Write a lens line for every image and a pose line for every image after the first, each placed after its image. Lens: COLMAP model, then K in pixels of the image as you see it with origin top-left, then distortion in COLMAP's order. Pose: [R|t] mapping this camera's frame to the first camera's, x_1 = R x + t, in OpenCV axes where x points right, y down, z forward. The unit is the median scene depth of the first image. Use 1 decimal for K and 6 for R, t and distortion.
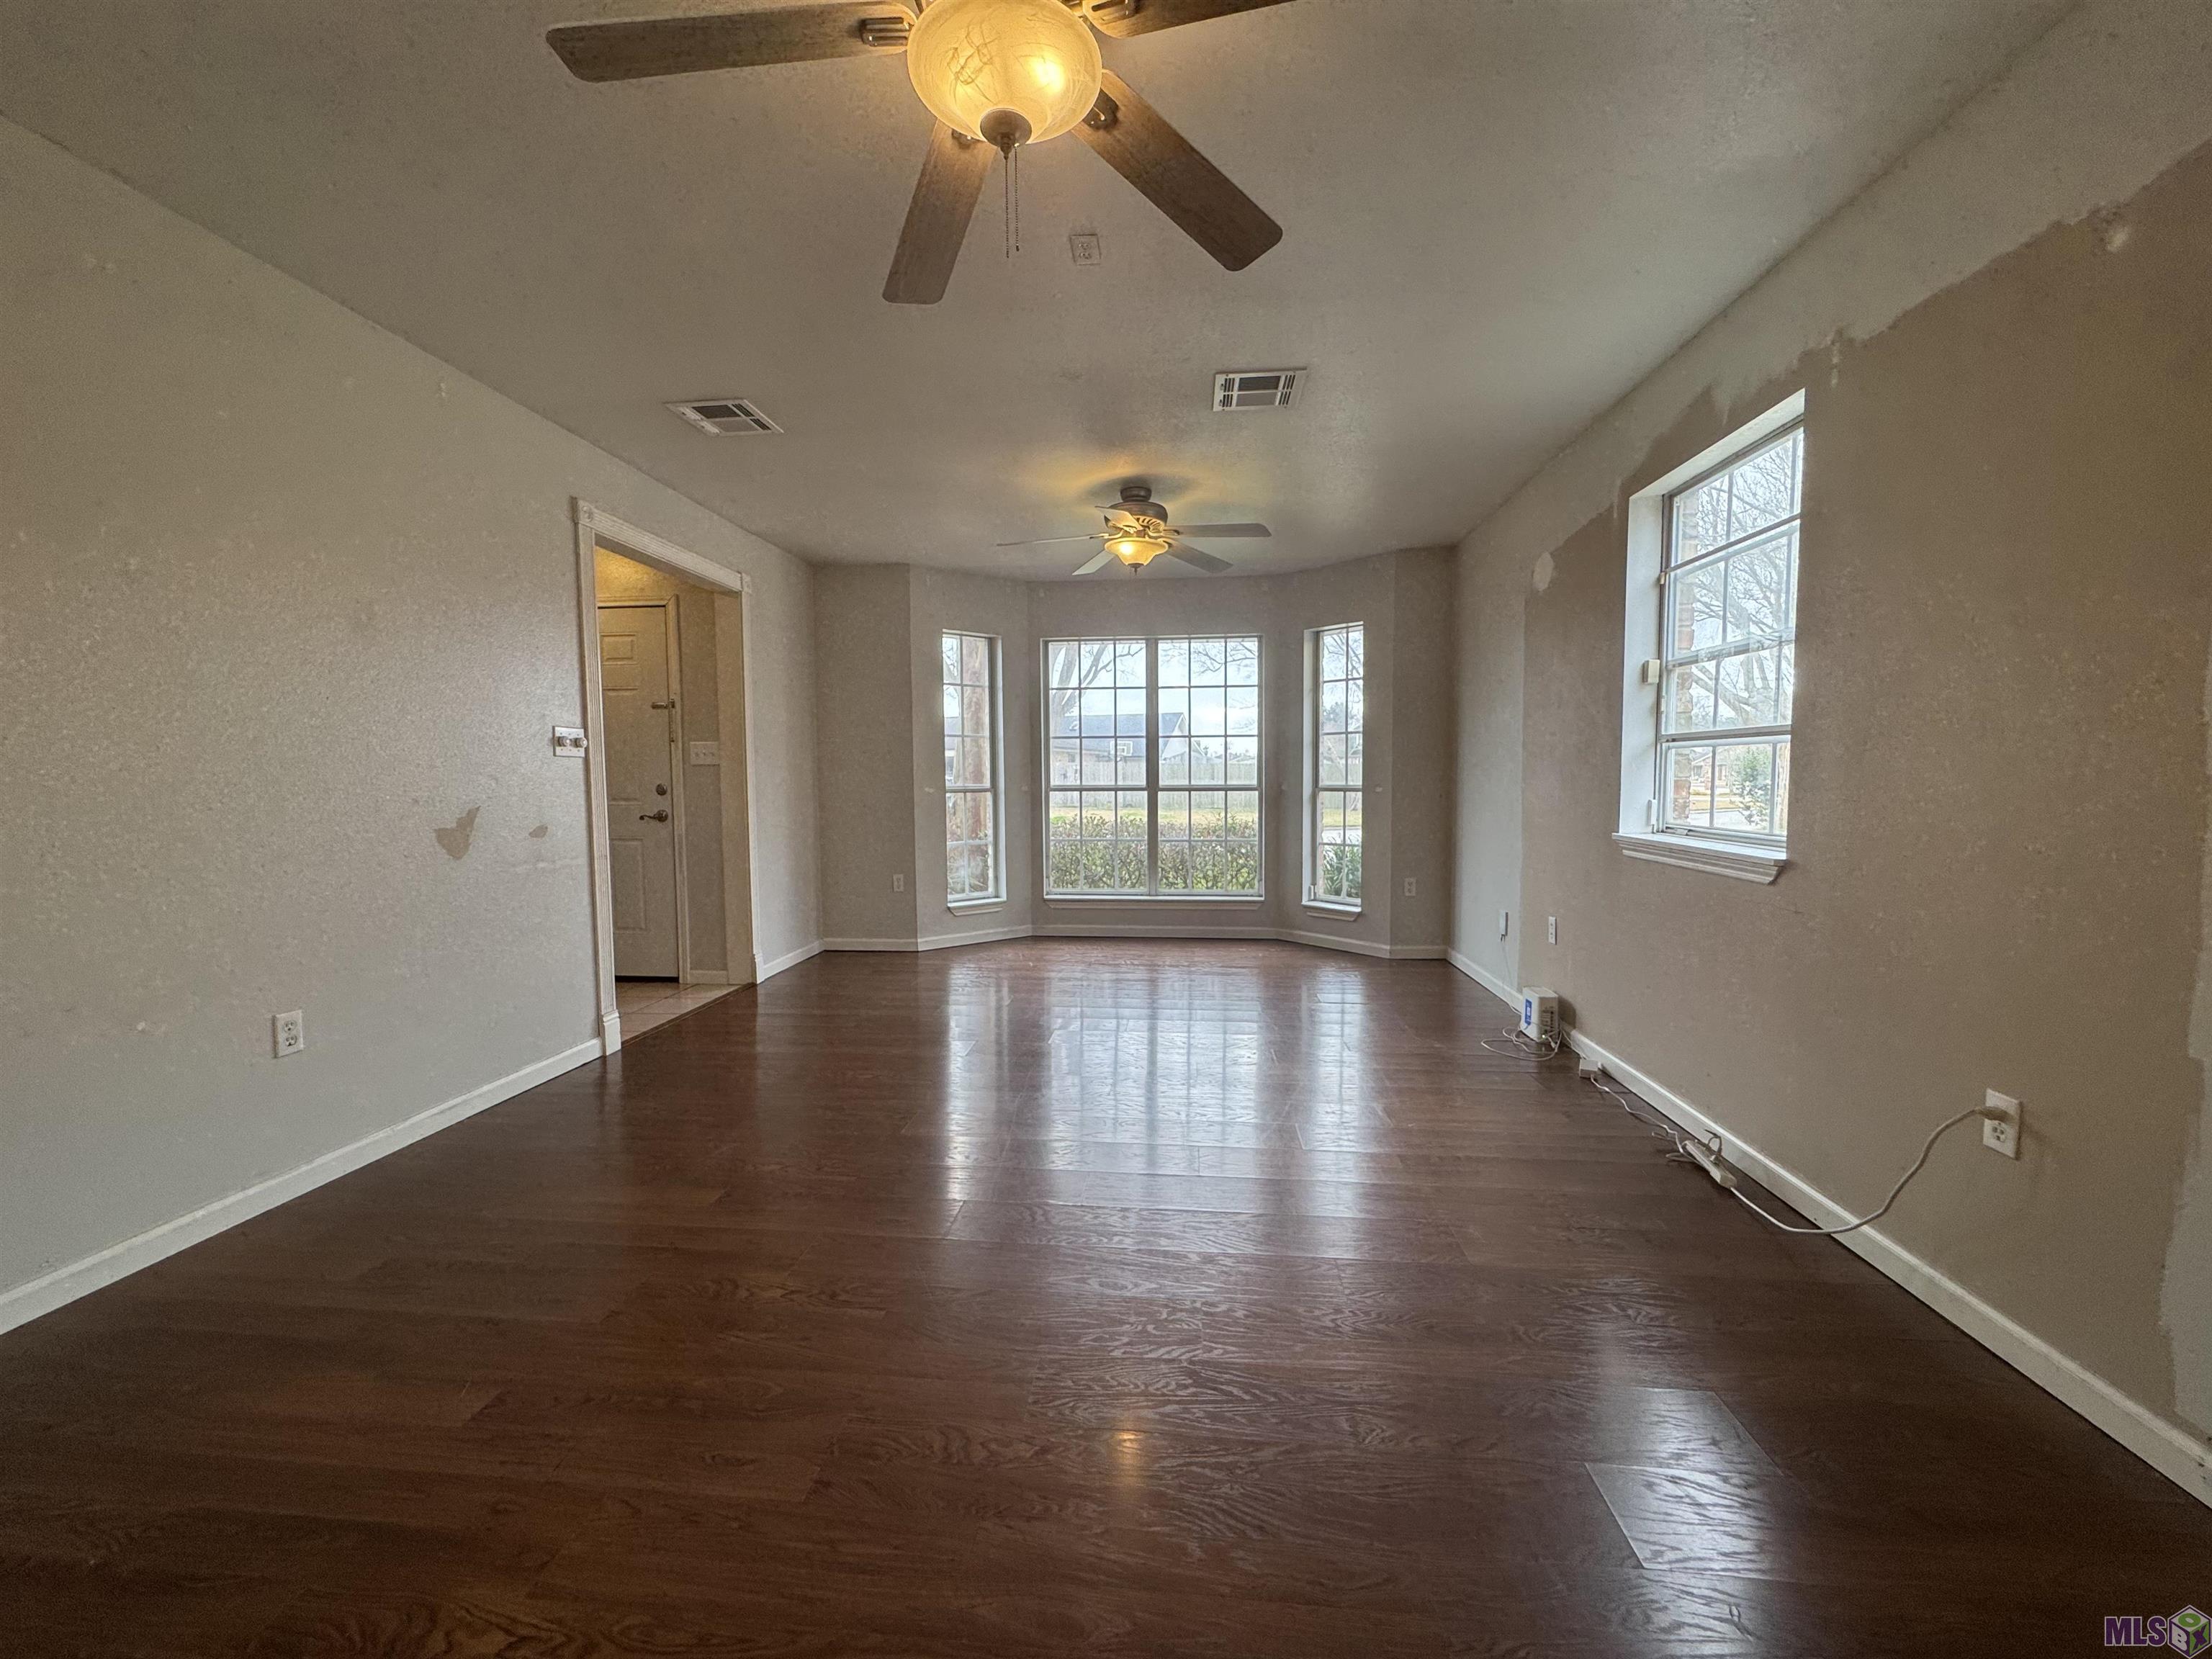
lens RADIAL K [[885.2, 0, 1114.2], [0, 885.2, 830.2], [0, 0, 1]] dist [-0.009686, 0.001116]
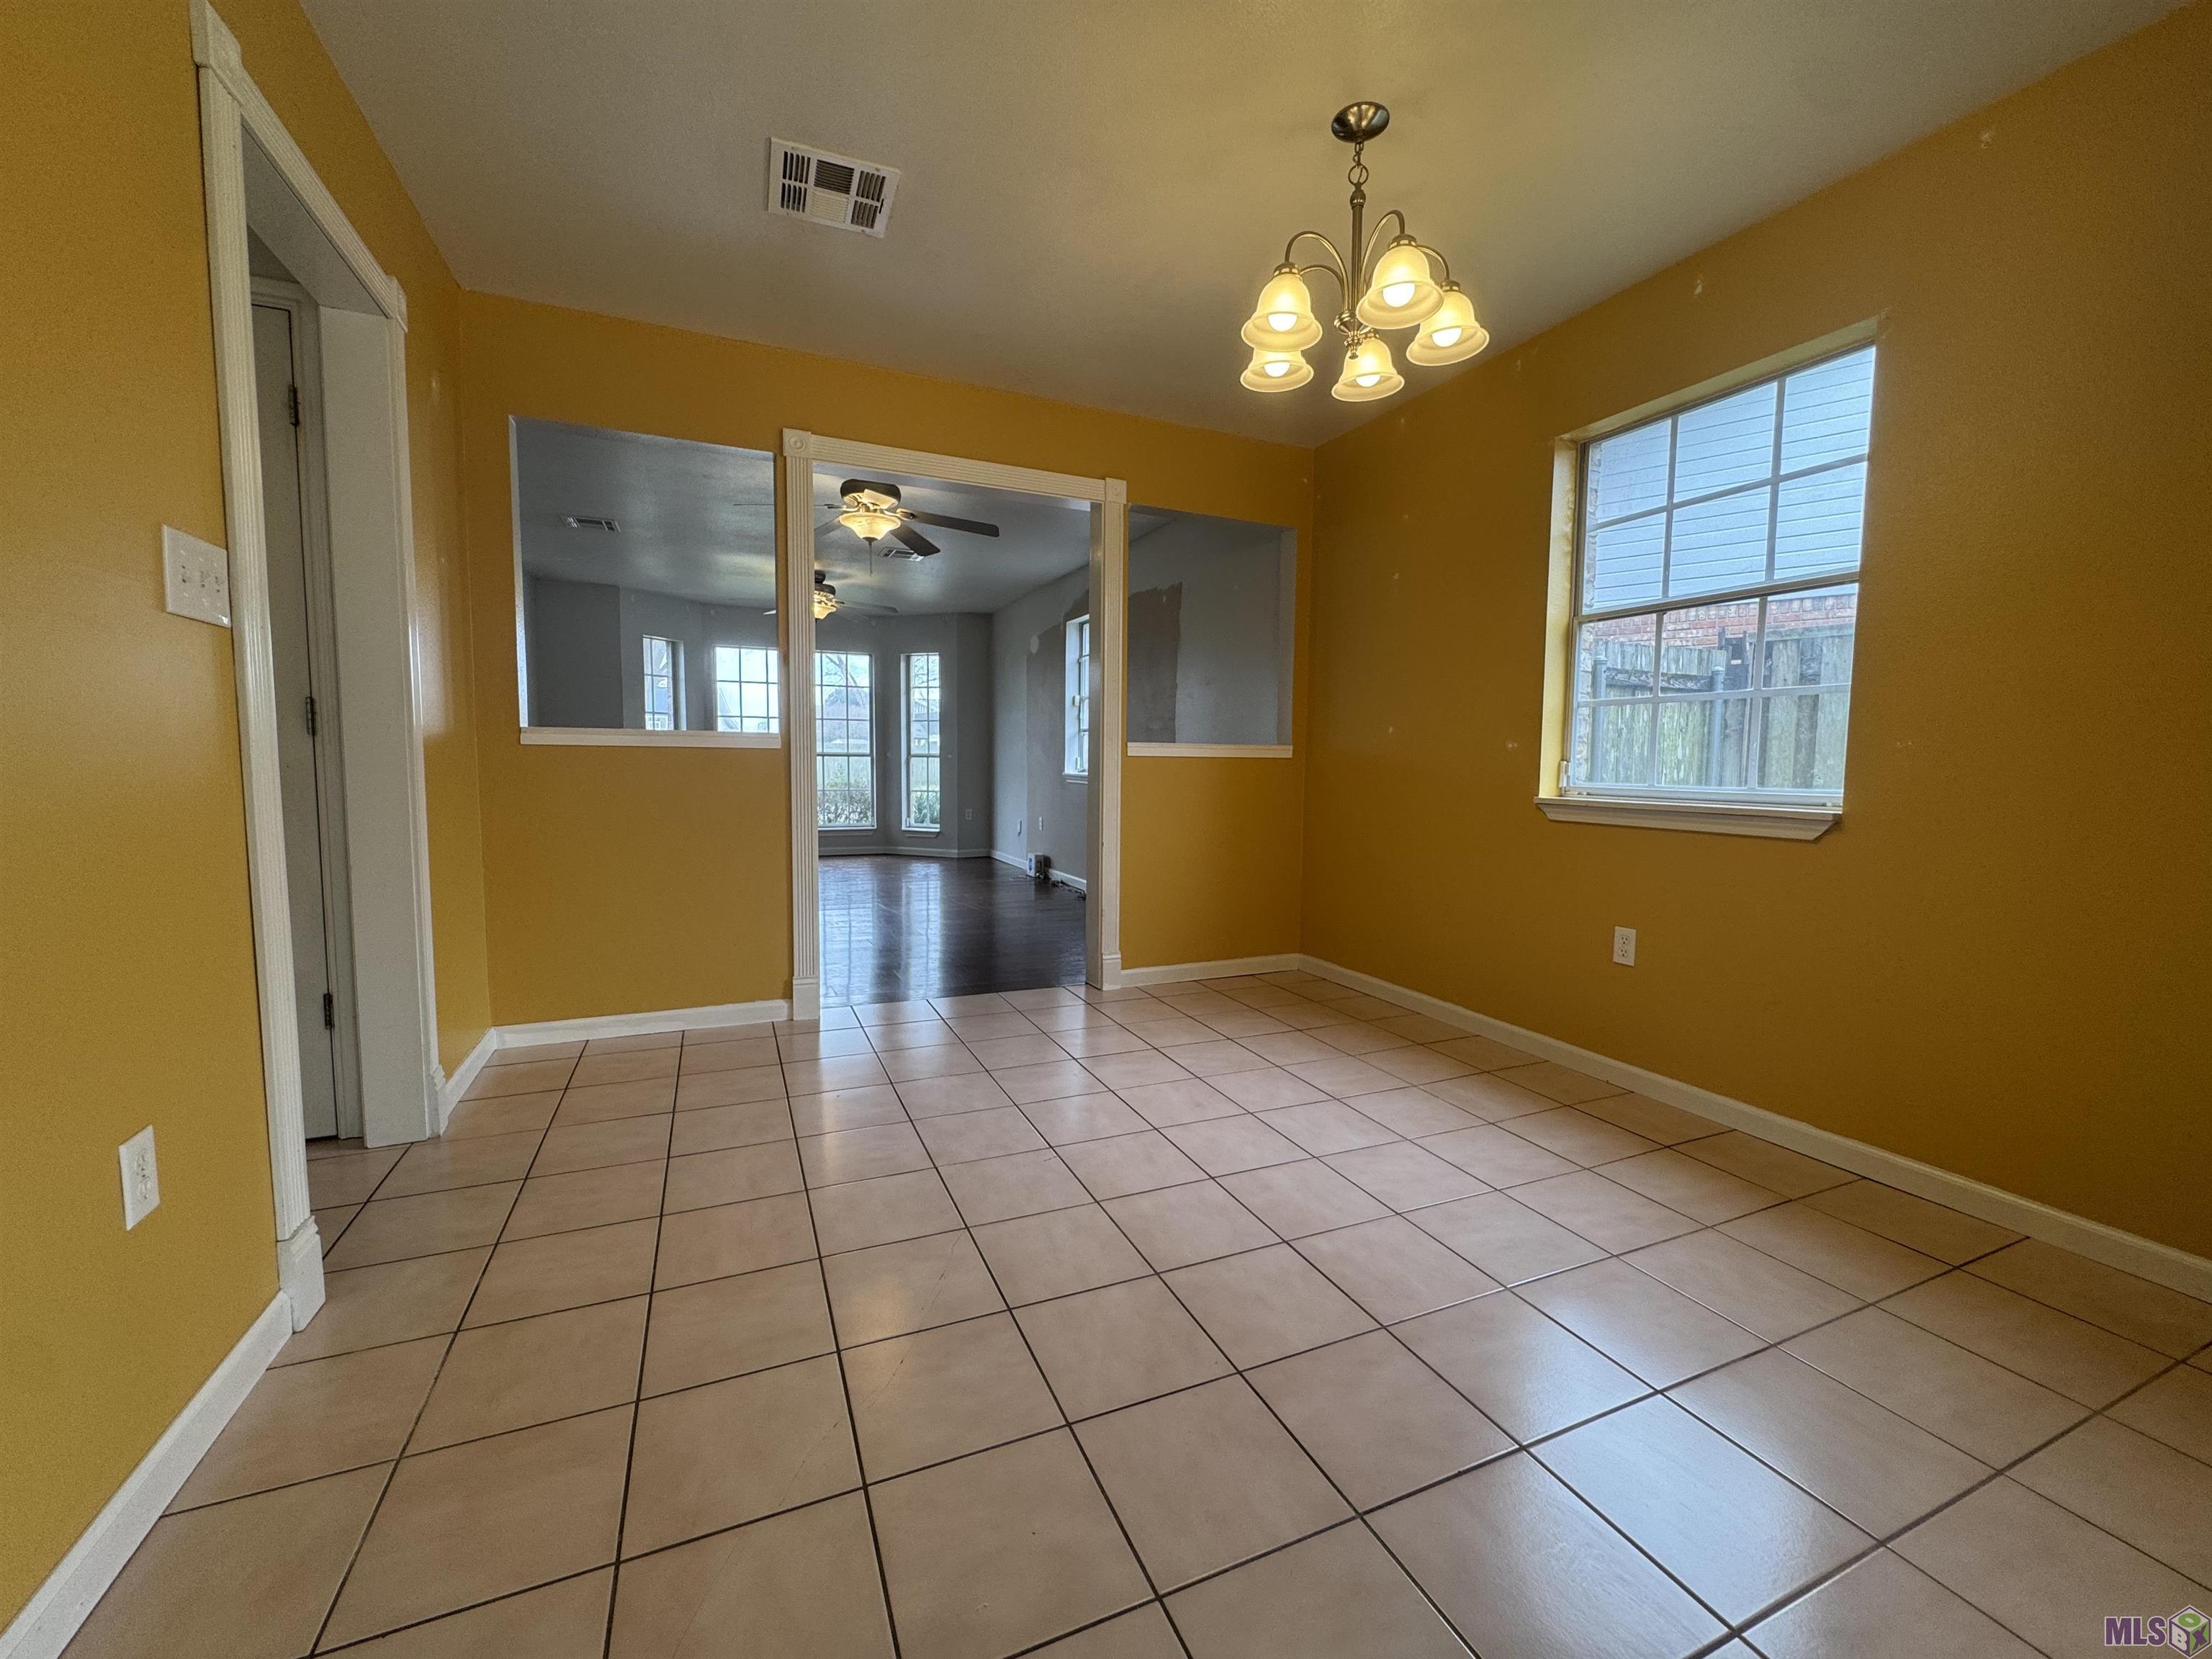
lens RADIAL K [[885.2, 0, 1108.9], [0, 885.2, 824.5], [0, 0, 1]] dist [-0.009686, 0.001116]
pose [[0.874047, -0.018288, 0.485498, -0.240939], [0.012366, 0.999805, 0.015397, 0.059162], [-0.485685, -0.007454, 0.874102, -0.580725]]
